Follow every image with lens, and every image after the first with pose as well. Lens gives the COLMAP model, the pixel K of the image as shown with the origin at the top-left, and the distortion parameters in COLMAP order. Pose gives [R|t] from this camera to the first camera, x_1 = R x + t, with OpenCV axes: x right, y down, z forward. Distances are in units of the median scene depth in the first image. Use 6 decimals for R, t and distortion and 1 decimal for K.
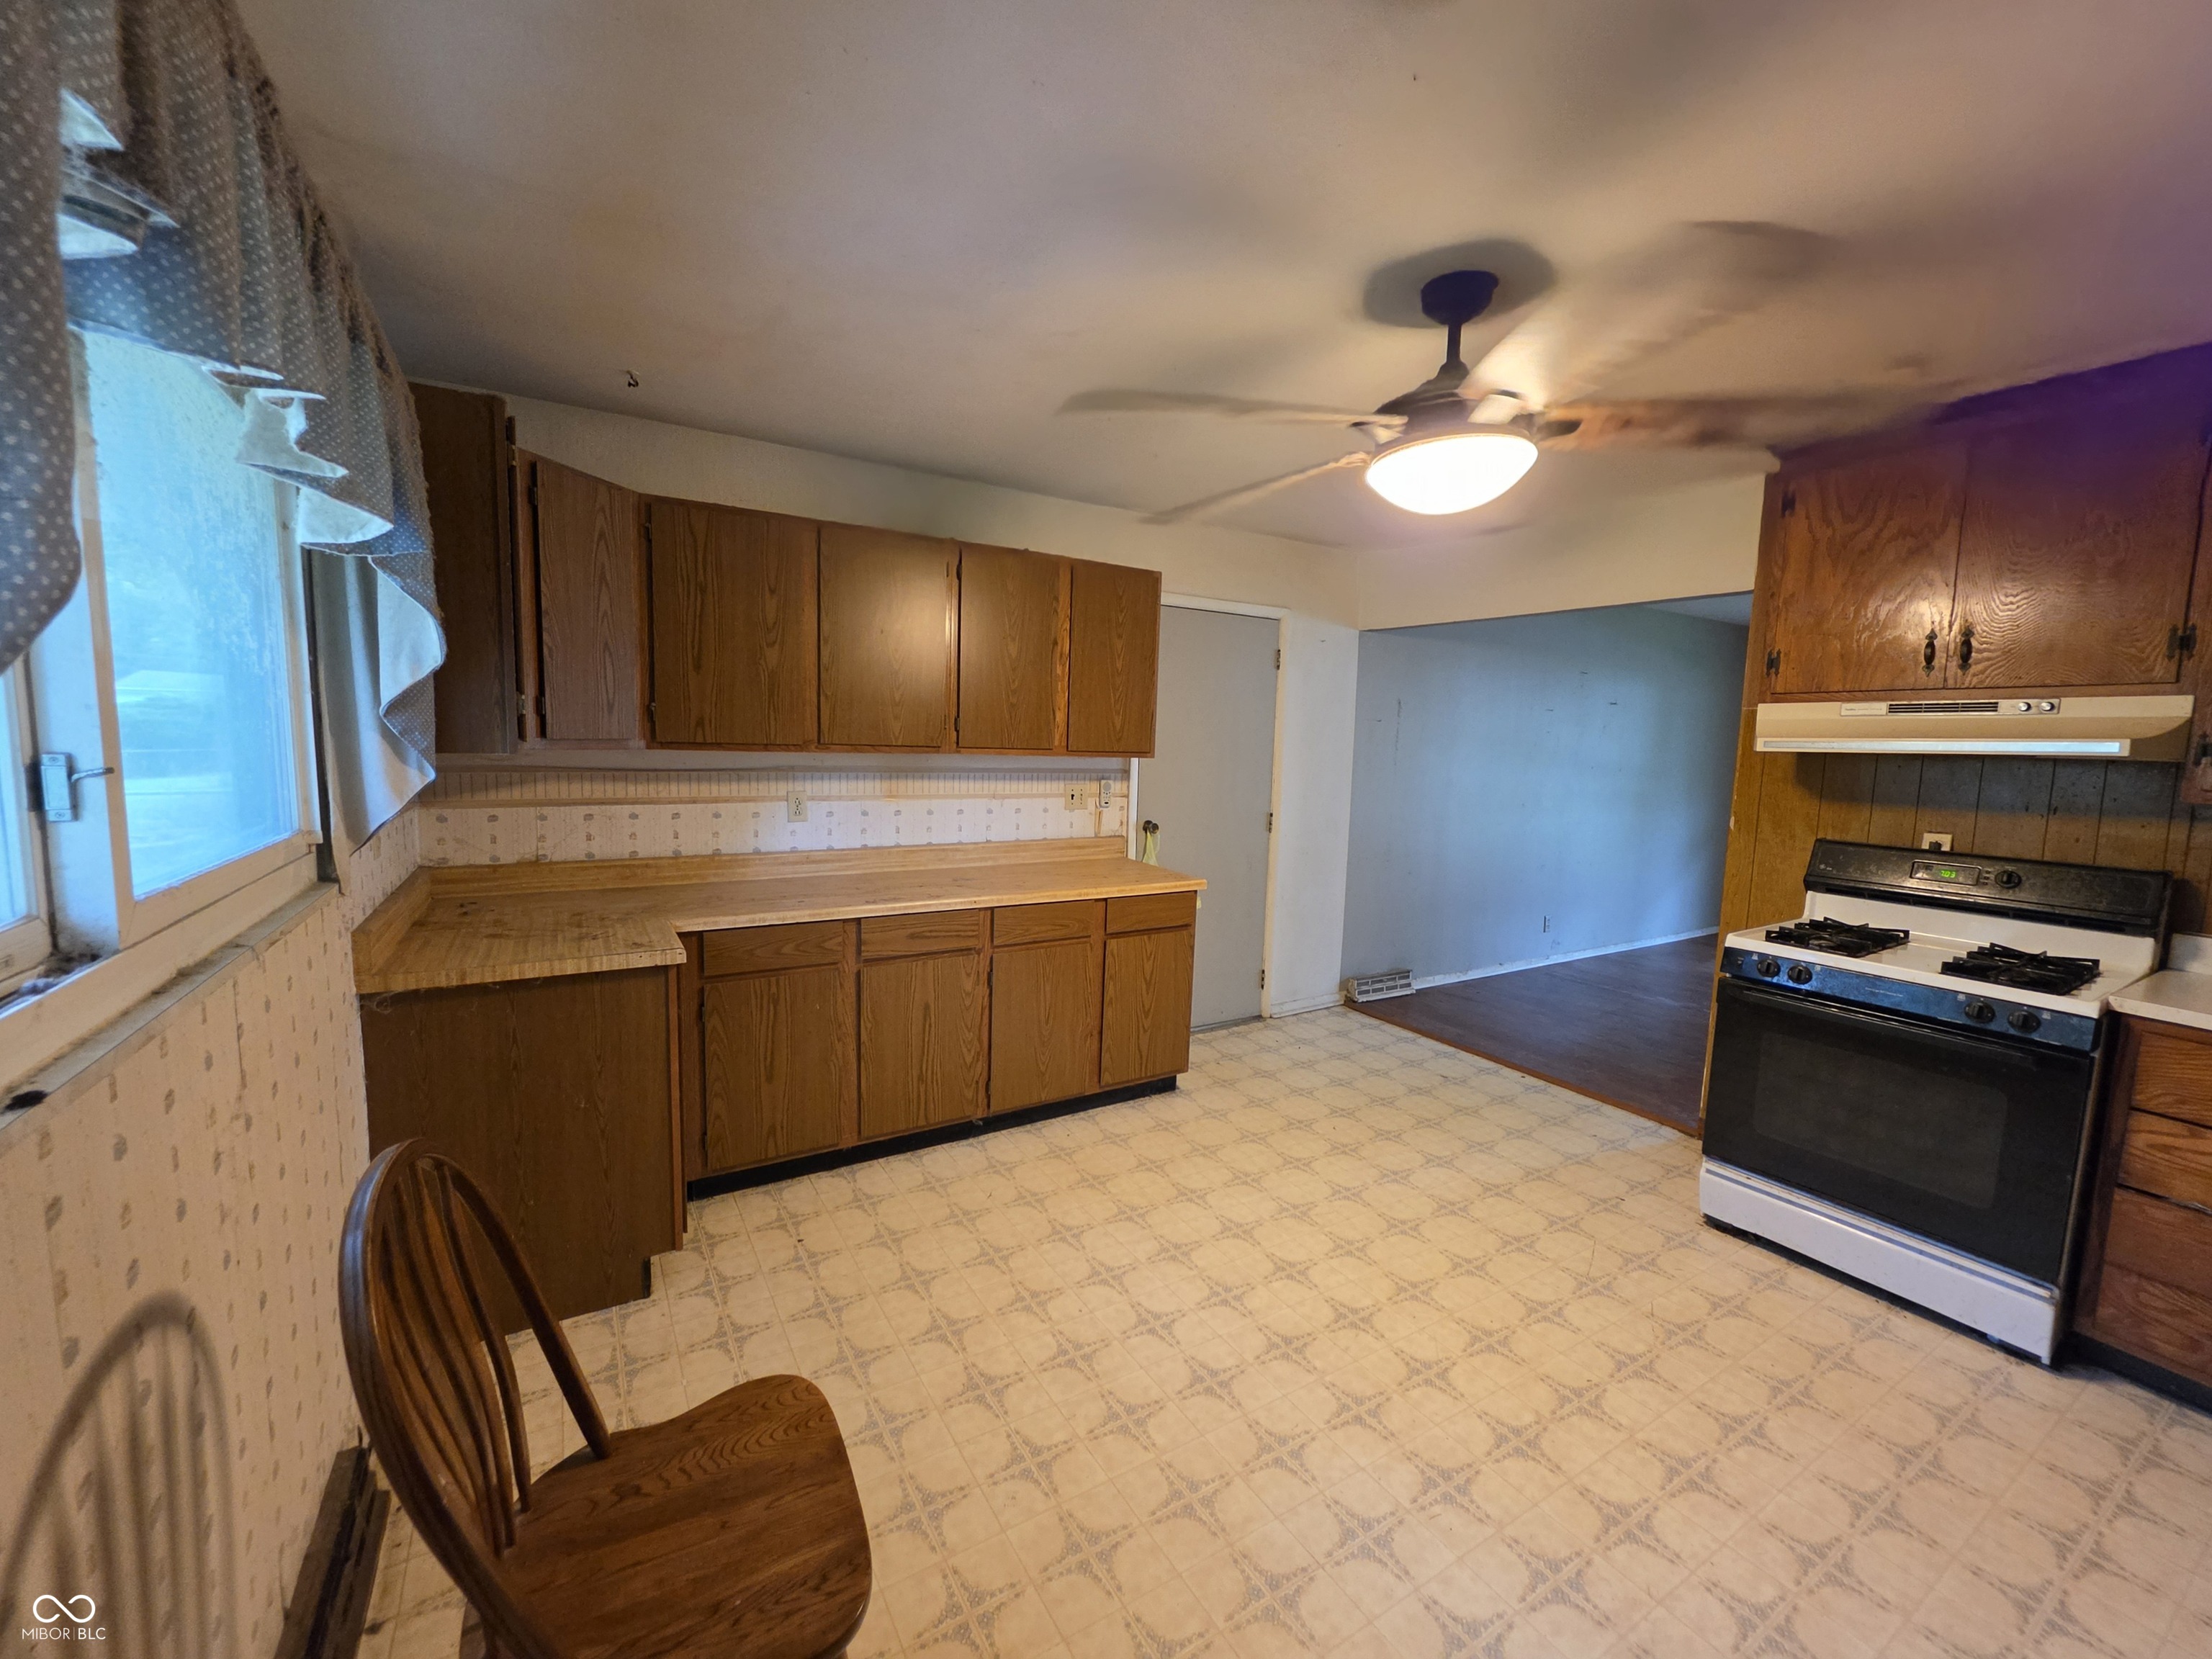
lens RADIAL K [[891.7, 0, 1106.9], [0, 891.7, 827.5], [0, 0, 1]] dist [-0.000403, 0.000787]
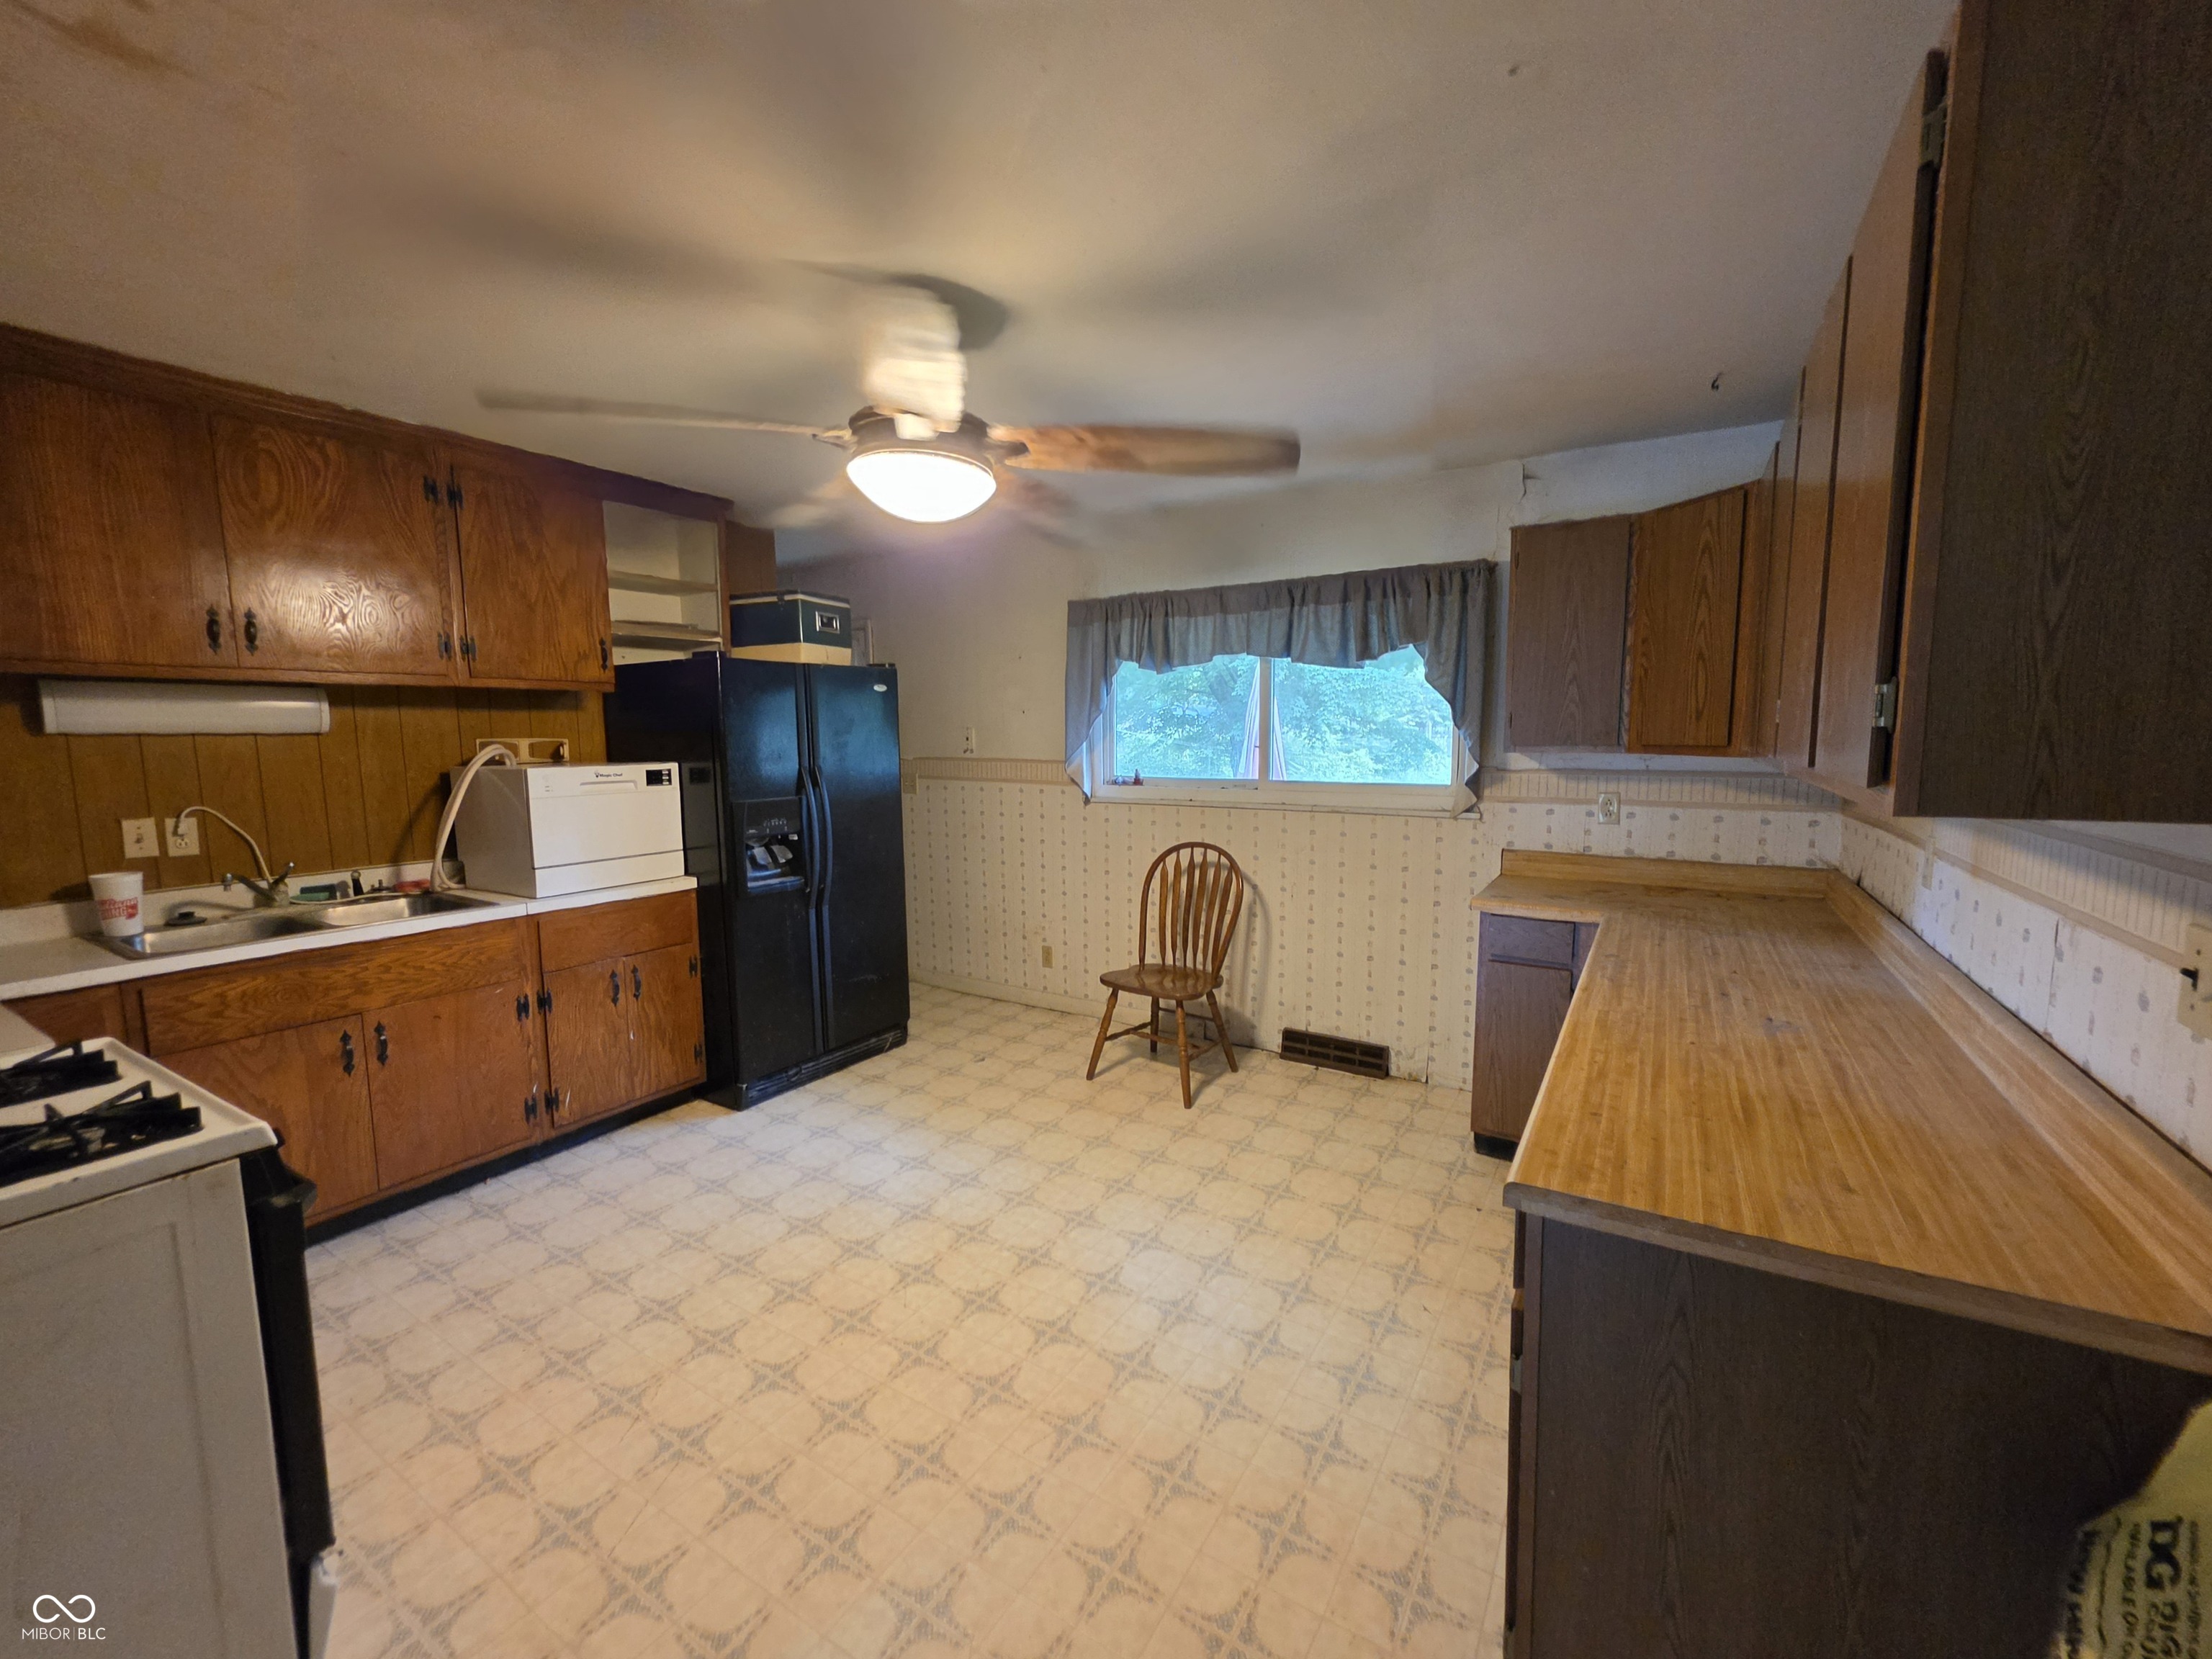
lens RADIAL K [[891.7, 0, 1115.8], [0, 891.7, 829.0], [0, 0, 1]] dist [-0.000403, 0.000787]
pose [[-0.891464, 0.023547, -0.452479, 0.594209], [-0.066997, 0.980821, 0.183037, -0.178844], [0.448110, 0.193485, -0.872789, 1.875588]]
